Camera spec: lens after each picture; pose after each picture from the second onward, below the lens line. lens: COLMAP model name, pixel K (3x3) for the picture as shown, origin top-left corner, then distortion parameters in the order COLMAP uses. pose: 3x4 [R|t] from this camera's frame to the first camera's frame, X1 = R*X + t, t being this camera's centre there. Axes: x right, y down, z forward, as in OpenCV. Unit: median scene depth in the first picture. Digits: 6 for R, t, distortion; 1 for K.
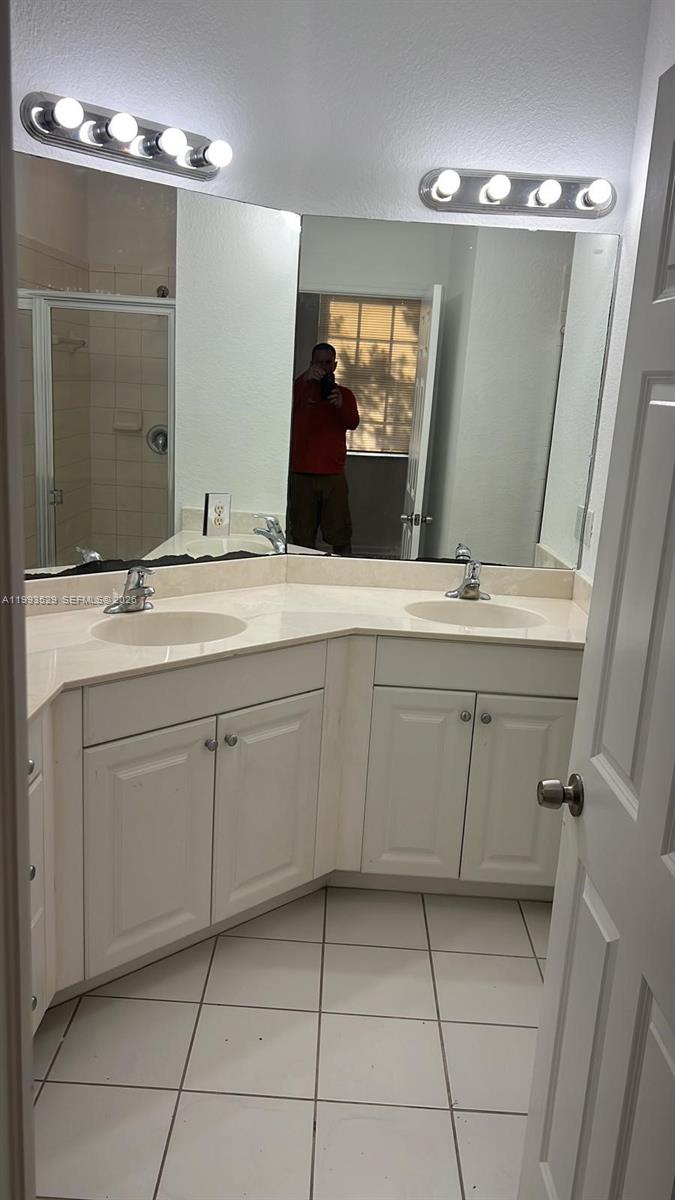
lens RADIAL K [[941.6, 0, 311.2], [0, 941.6, 599.6], [0, 0, 1]] dist [0.015906, -0.017184]
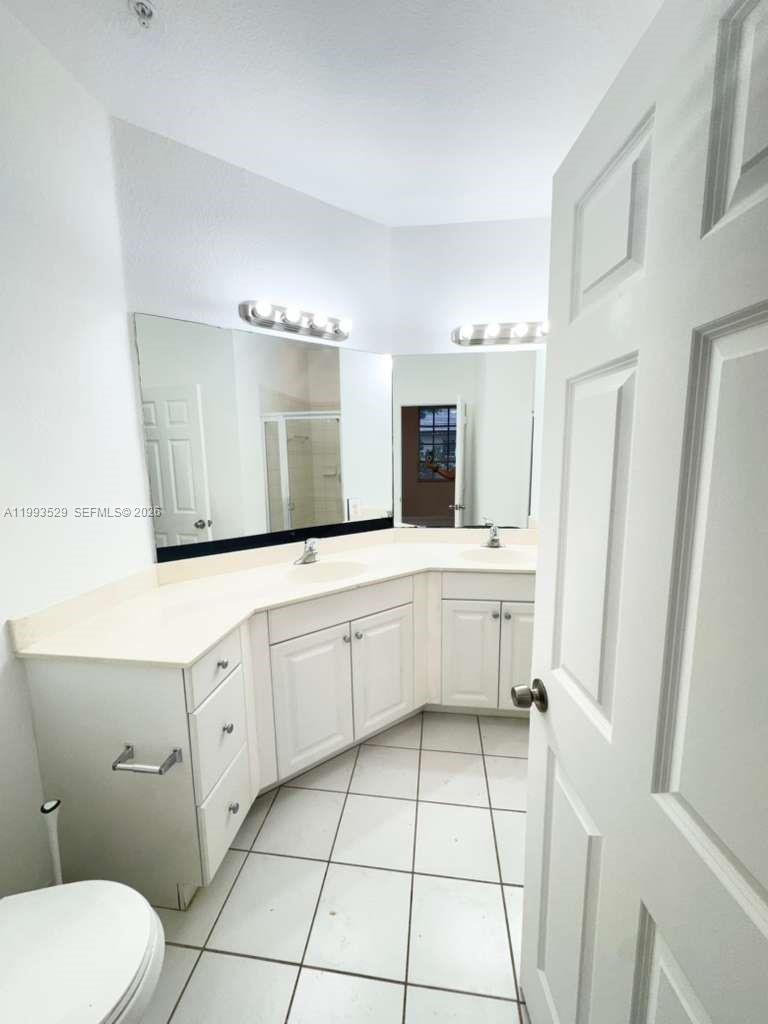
lens RADIAL K [[403.6, 0, 374.9], [0, 403.6, 510.7], [0, 0, 1]] dist [-0.010813, 0.000576]
pose [[0.990917, -0.054494, -0.122937, 0.043735], [0.042966, 0.994593, -0.094548, -0.008932], [0.127425, 0.088407, 0.987900, 0.213076]]
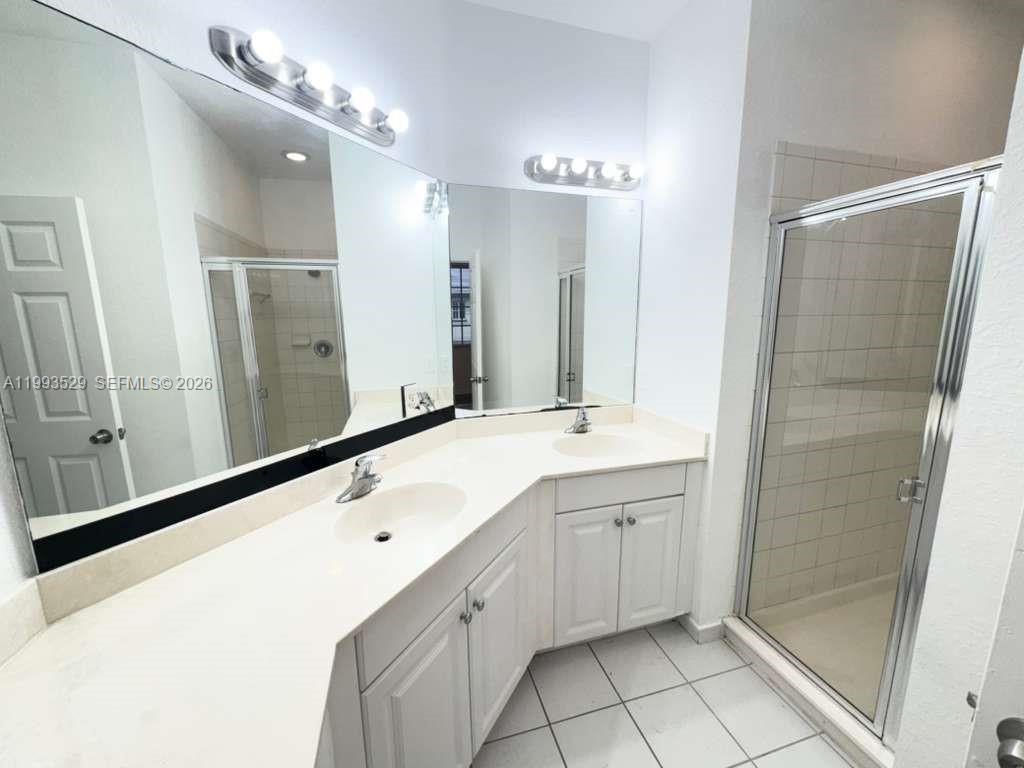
lens RADIAL K [[403.6, 0, 510.5], [0, 403.6, 383.8], [0, 0, 1]] dist [-0.010813, 0.000576]
pose [[0.946527, -0.112670, 0.302310, -0.148346], [0.129262, 0.990979, -0.035380, -0.082298], [-0.295597, 0.072566, 0.952553, 0.453733]]
